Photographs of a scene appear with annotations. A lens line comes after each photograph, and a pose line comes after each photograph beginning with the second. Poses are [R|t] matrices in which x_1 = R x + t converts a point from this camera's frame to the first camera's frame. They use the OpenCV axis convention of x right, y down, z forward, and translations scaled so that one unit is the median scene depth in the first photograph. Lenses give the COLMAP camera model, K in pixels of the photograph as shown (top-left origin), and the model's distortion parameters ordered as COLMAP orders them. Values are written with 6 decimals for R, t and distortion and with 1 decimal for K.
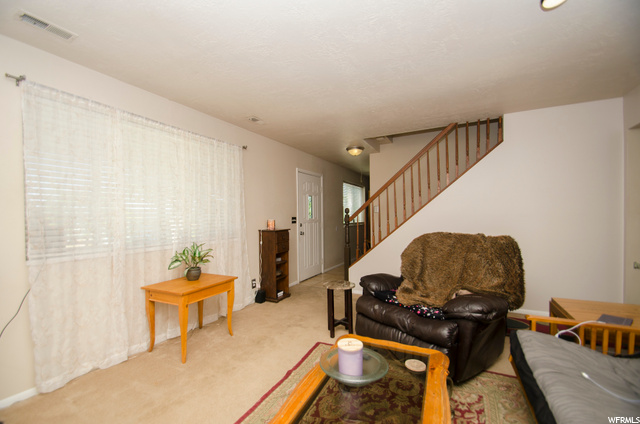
lens RADIAL K [[283.7, 0, 319.1], [0, 283.7, 217.6], [0, 0, 1]] dist [-0.001067, -0.000202]
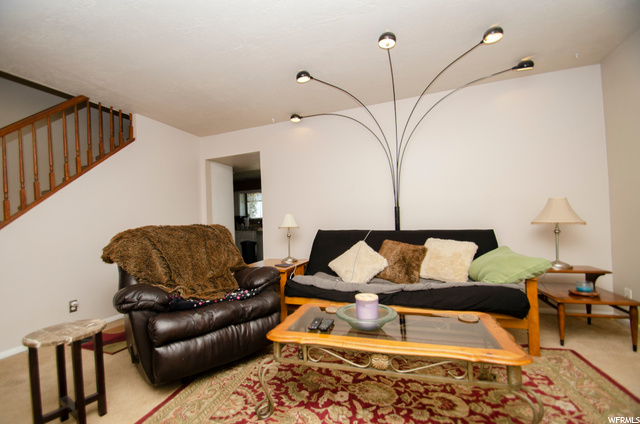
lens RADIAL K [[283.7, 0, 319.1], [0, 283.7, 217.6], [0, 0, 1]] dist [-0.001067, -0.000202]
pose [[-0.102830, 0.032530, 0.994167, -0.371418], [0.066983, 0.997423, -0.025708, 0.062864], [-0.992441, 0.063949, -0.104744, 0.479887]]
